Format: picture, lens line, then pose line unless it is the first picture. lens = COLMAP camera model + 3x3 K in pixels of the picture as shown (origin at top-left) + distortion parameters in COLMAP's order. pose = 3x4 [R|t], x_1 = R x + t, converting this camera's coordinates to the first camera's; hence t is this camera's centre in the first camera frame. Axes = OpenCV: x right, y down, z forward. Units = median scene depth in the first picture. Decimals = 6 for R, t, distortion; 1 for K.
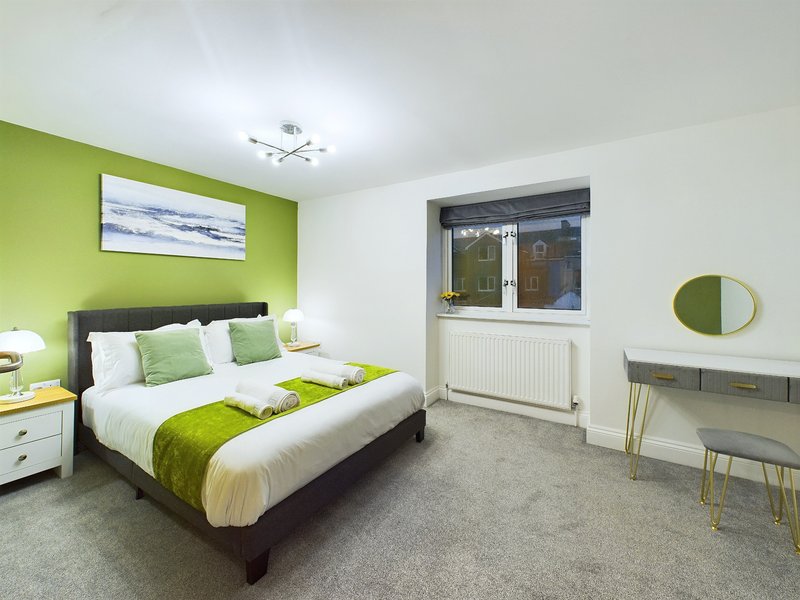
lens RADIAL K [[320.1, 0, 408.6], [0, 320.1, 287.6], [0, 0, 1]] dist [0.002294, -0.000362]
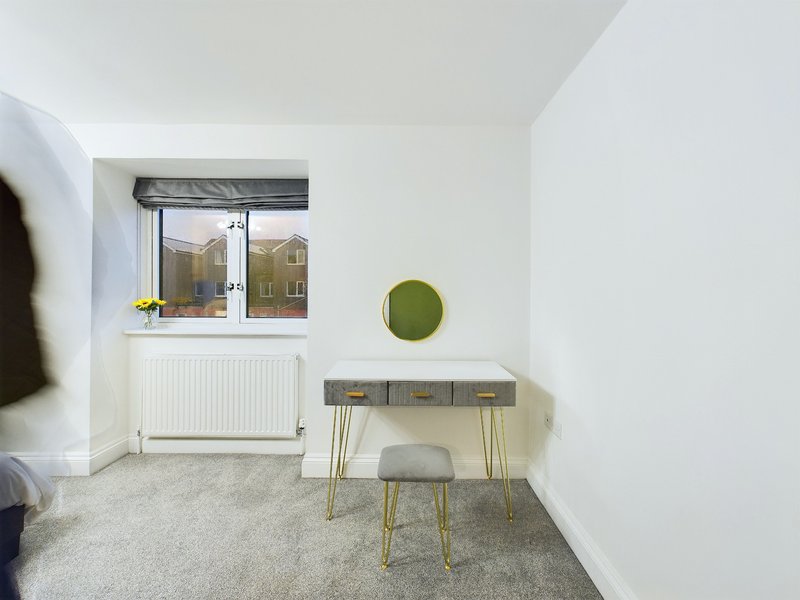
lens RADIAL K [[320.1, 0, 405.5], [0, 320.1, 295.2], [0, 0, 1]] dist [0.002294, -0.000362]
pose [[0.847476, -0.000310, 0.530833, 0.229349], [-0.003433, 0.999976, 0.006065, 0.000784], [-0.530822, -0.006962, 0.847455, 0.098792]]
